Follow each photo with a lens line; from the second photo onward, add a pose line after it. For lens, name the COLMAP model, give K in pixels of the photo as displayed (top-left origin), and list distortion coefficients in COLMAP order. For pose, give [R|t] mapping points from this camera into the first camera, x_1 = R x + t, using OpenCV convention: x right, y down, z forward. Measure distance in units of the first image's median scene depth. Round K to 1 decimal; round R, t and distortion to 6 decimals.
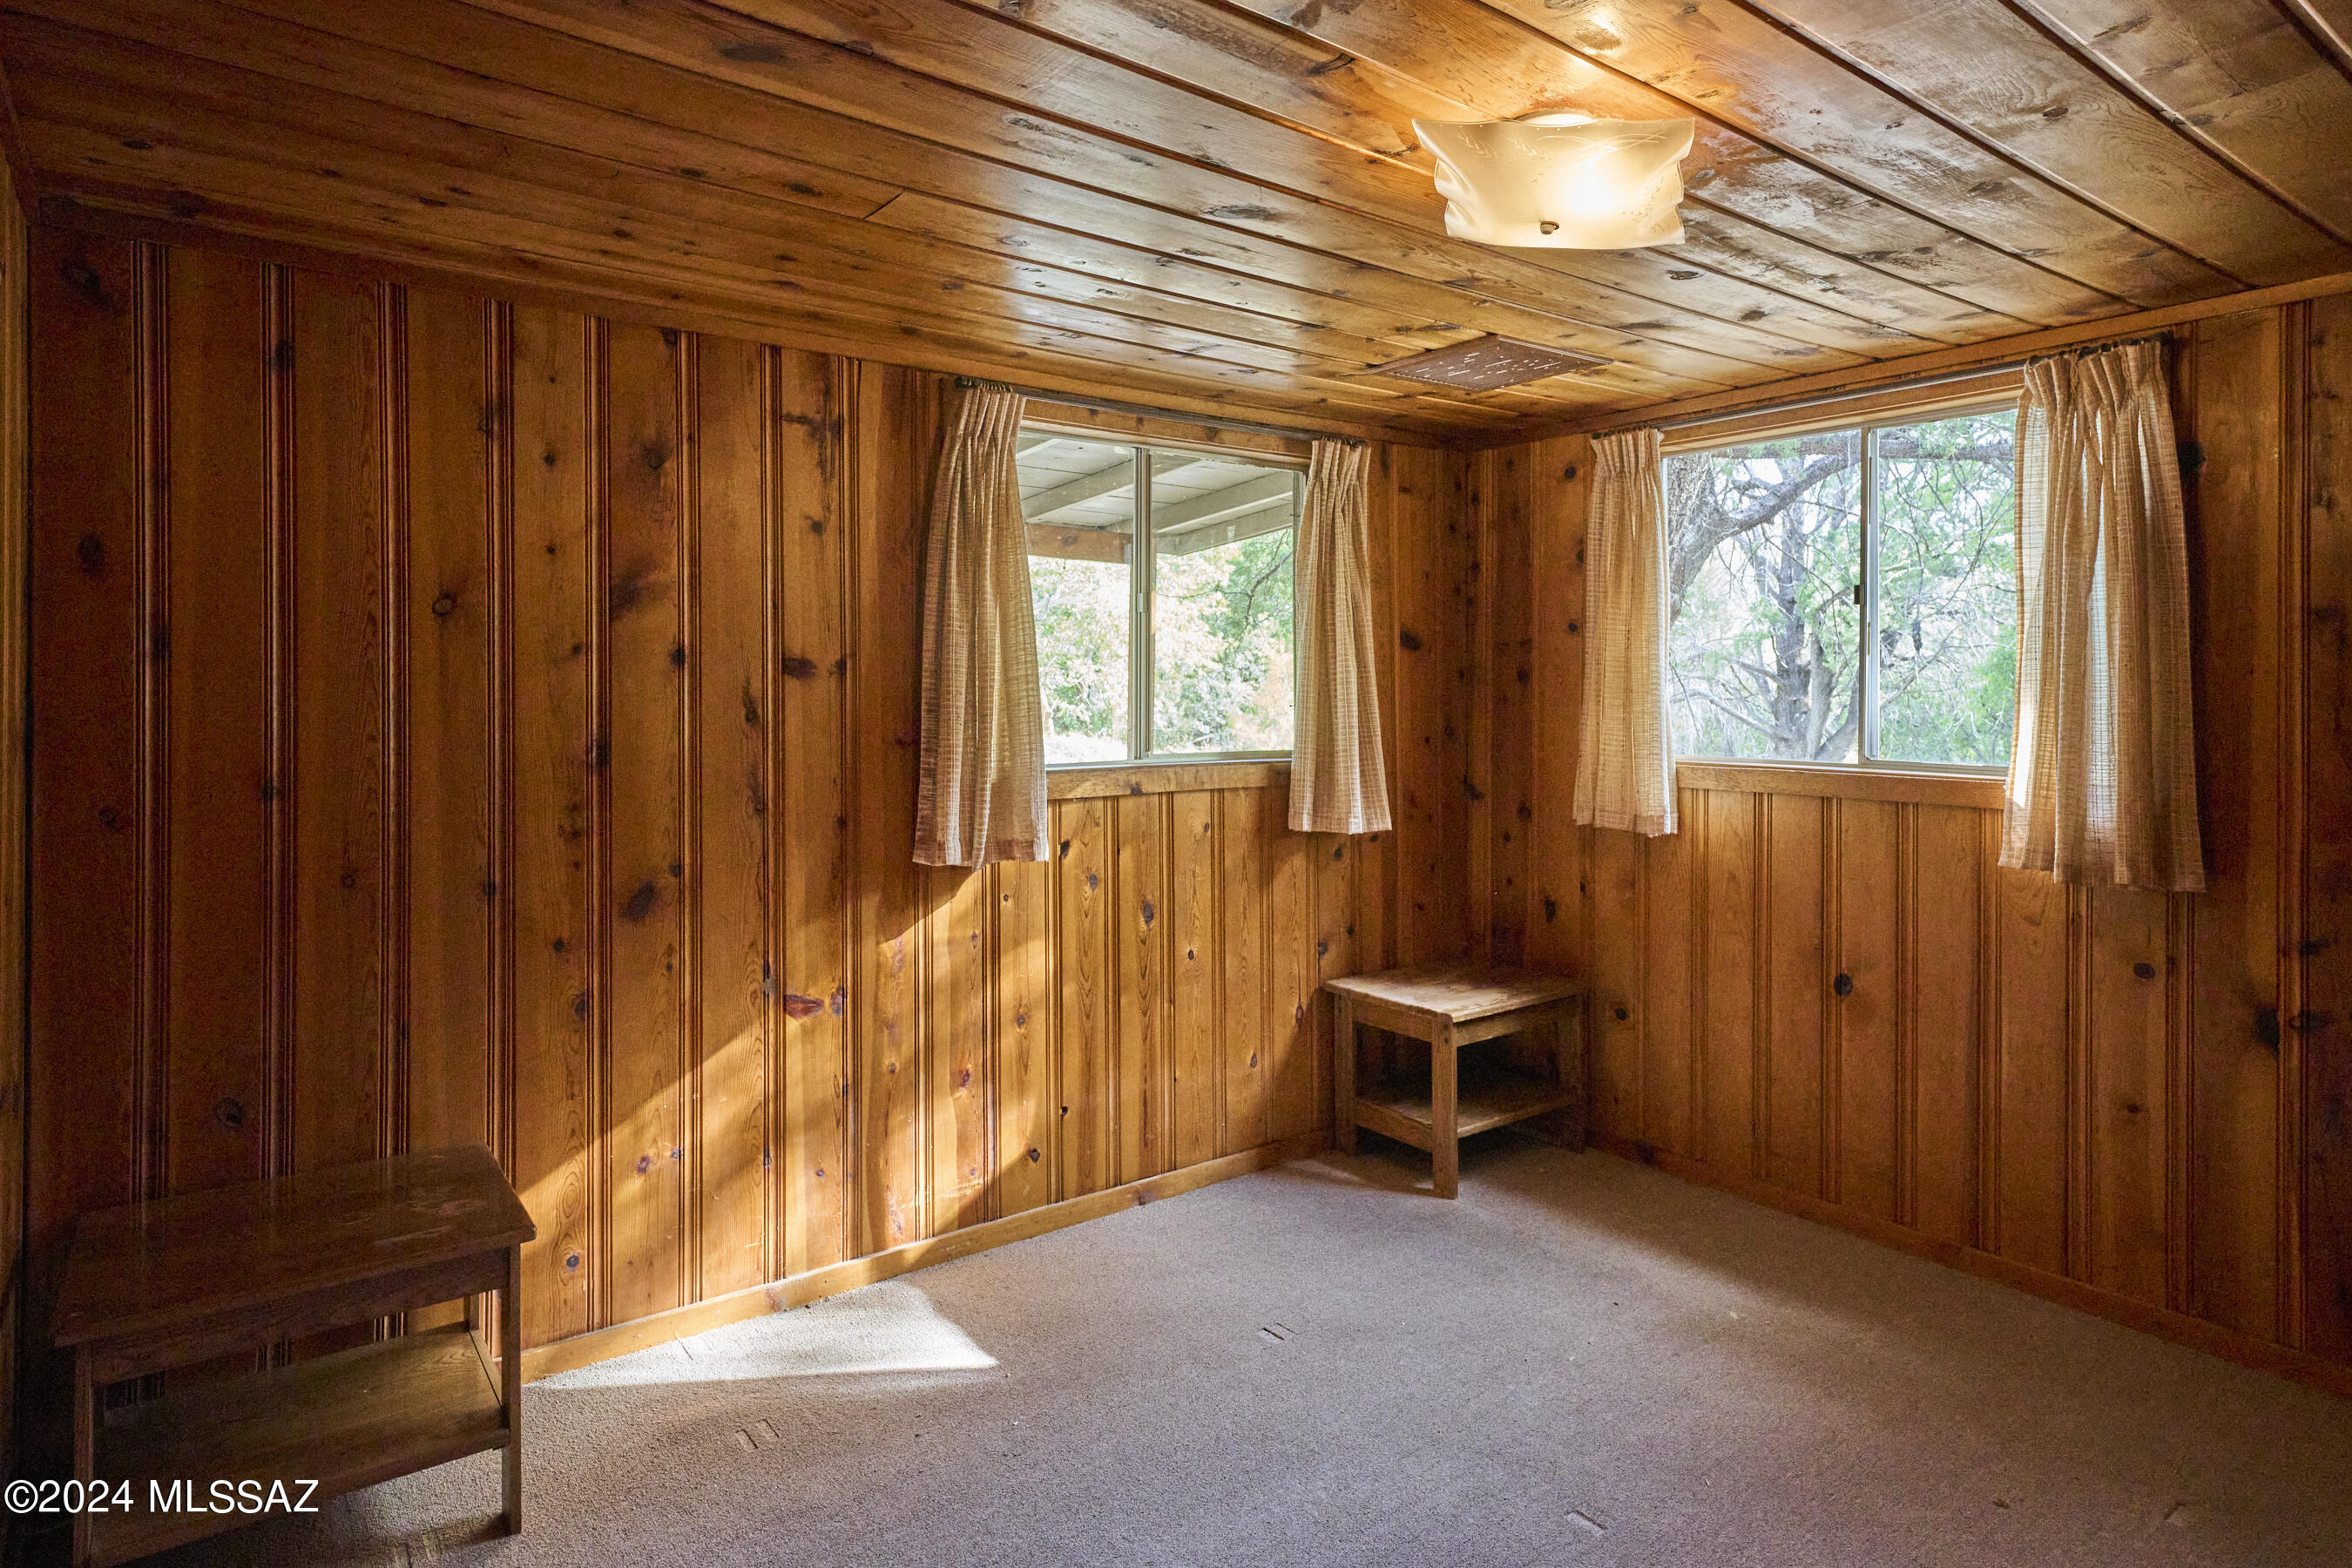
lens RADIAL K [[1262.7, 0, 1173.7], [0, 1262.7, 706.1], [0, 0, 1]] dist [0.001675, 0.000344]
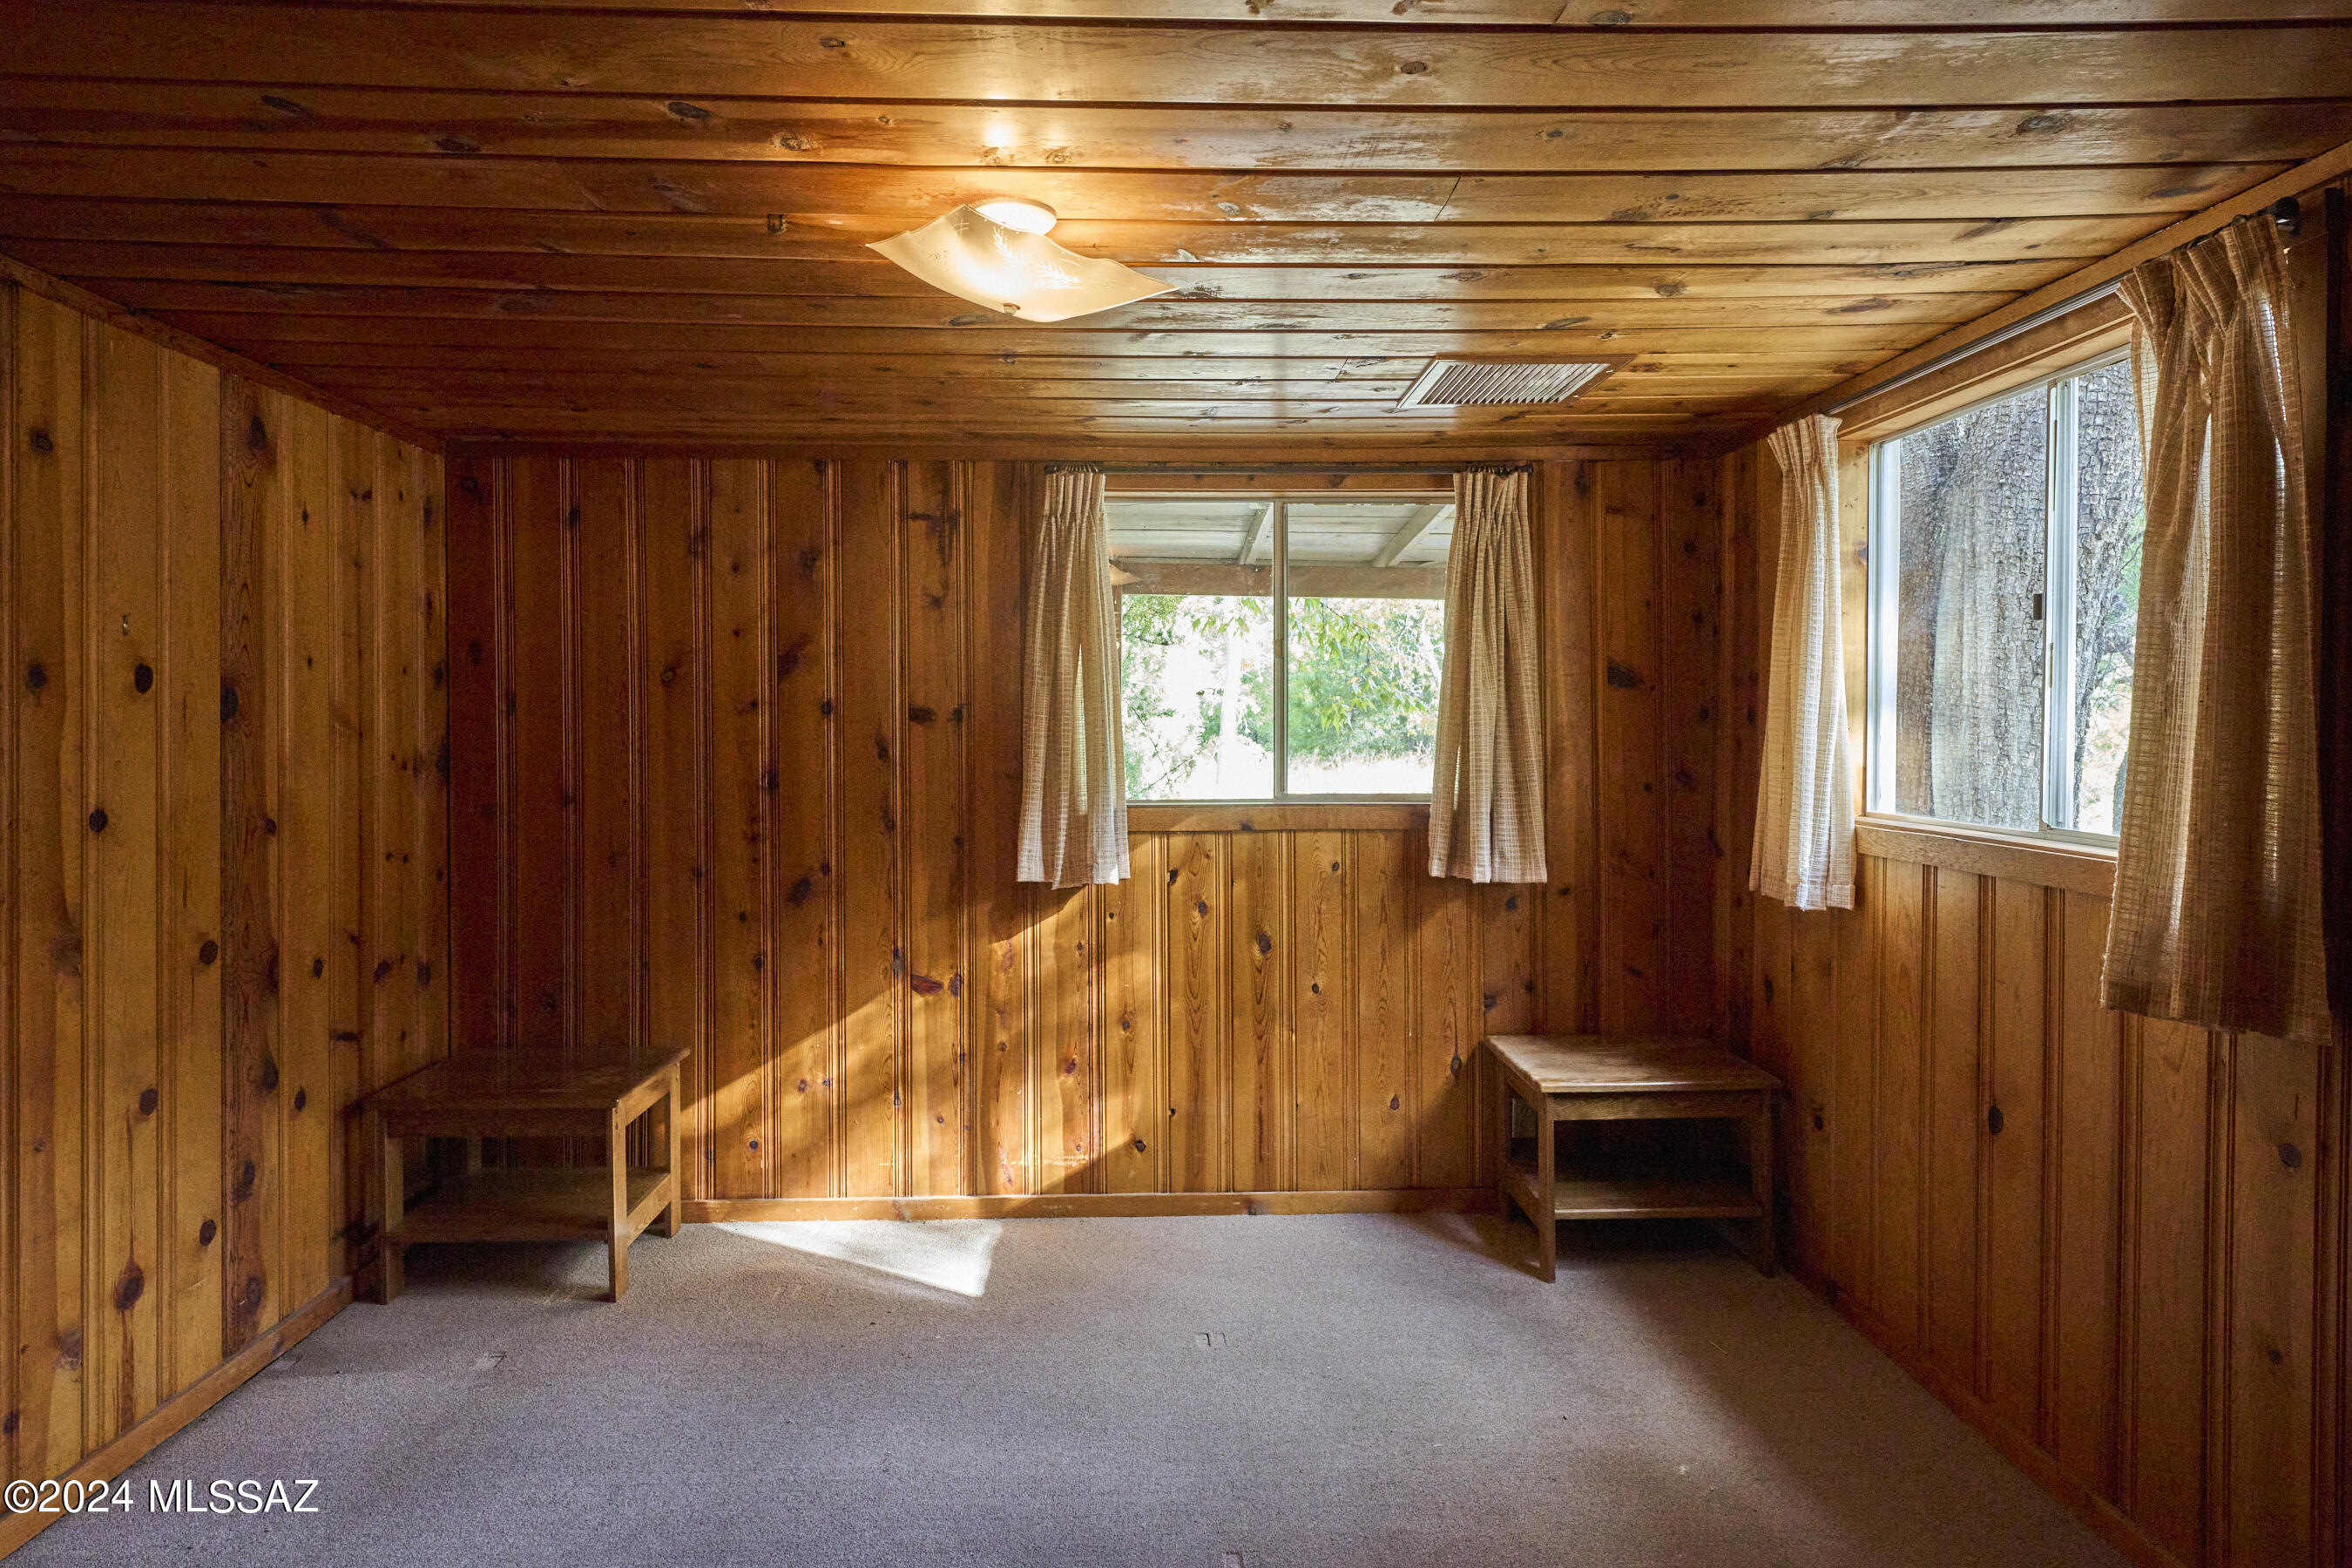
lens RADIAL K [[1240.6, 0, 1174.6], [0, 1240.6, 765.3], [0, 0, 1]] dist [0.001678, -0.000222]
pose [[0.830641, 0.015886, -0.556581, 0.549232], [-0.005194, 0.999770, 0.020784, -0.007417], [0.556784, -0.014373, 0.830533, 0.107606]]
